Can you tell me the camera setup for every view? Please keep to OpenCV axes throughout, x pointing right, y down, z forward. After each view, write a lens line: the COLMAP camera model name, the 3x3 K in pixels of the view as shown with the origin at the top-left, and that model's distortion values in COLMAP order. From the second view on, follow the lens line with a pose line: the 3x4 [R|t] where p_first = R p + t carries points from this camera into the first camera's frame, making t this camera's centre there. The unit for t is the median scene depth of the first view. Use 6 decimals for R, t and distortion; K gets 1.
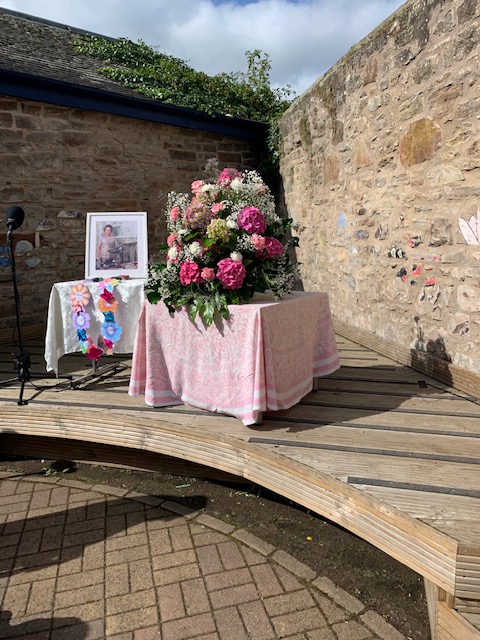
lens RADIAL K [[491.1, 0, 246.1], [0, 491.1, 314.3], [0, 0, 1]] dist [0.008691, -0.017843]
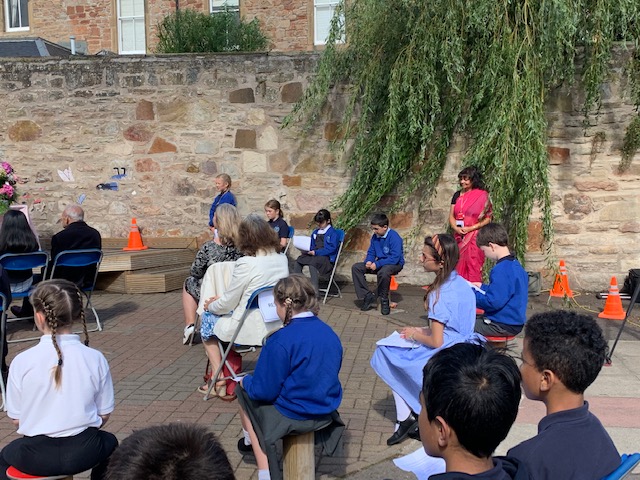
lens RADIAL K [[752.1, 0, 339.0], [0, 752.1, 256.8], [0, 0, 1]] dist [-0.016918, 0.000000]
pose [[0.371563, -0.077467, 0.925170, -1.865693], [0.146564, 0.988911, 0.023942, 0.246814], [-0.916766, 0.126700, 0.378797, -1.152887]]
